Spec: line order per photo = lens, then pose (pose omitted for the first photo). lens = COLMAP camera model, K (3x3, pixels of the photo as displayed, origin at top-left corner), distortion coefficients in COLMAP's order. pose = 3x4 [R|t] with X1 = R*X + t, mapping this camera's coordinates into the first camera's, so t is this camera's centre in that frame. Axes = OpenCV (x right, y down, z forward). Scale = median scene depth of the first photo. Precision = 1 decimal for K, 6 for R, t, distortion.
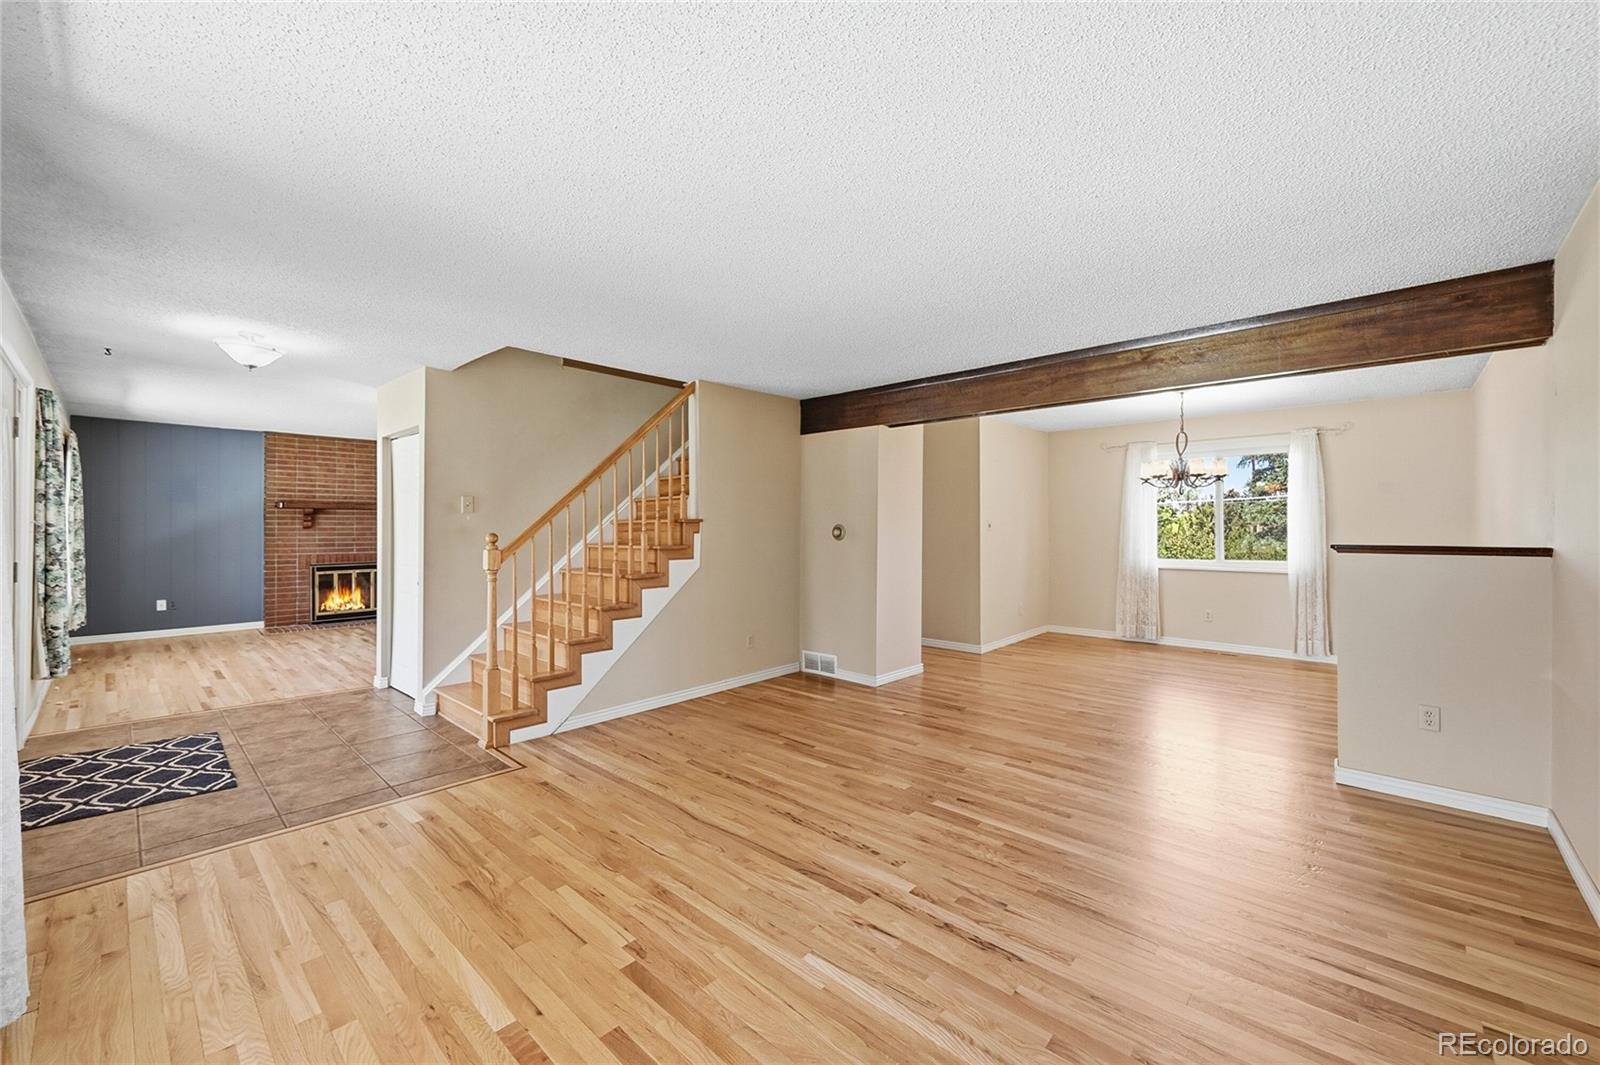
lens RADIAL K [[638.1, 0, 803.8], [0, 638.1, 528.6], [0, 0, 1]] dist [-0.001773, -0.000276]
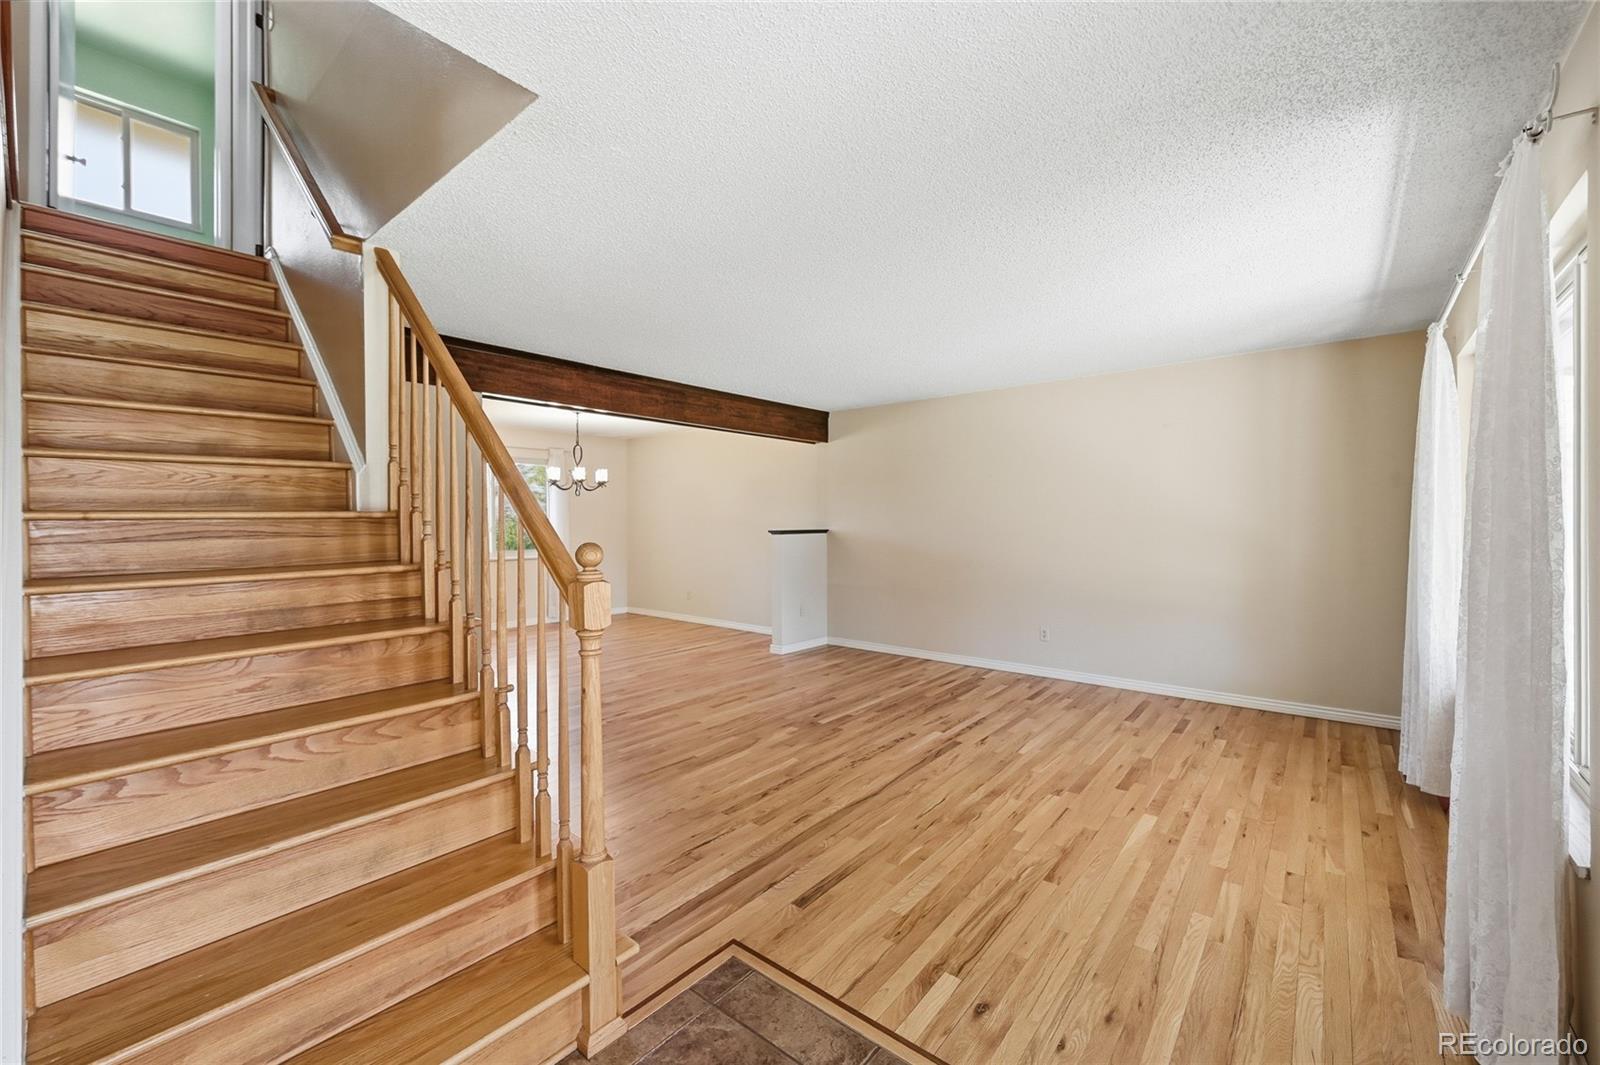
lens RADIAL K [[638.1, 0, 803.8], [0, 638.1, 528.6], [0, 0, 1]] dist [-0.001773, -0.000276]
pose [[-0.049460, -0.015146, 0.998661, -1.178316], [0.008564, 0.999842, 0.015588, -0.010208], [-0.998739, 0.009324, -0.049323, 1.119107]]
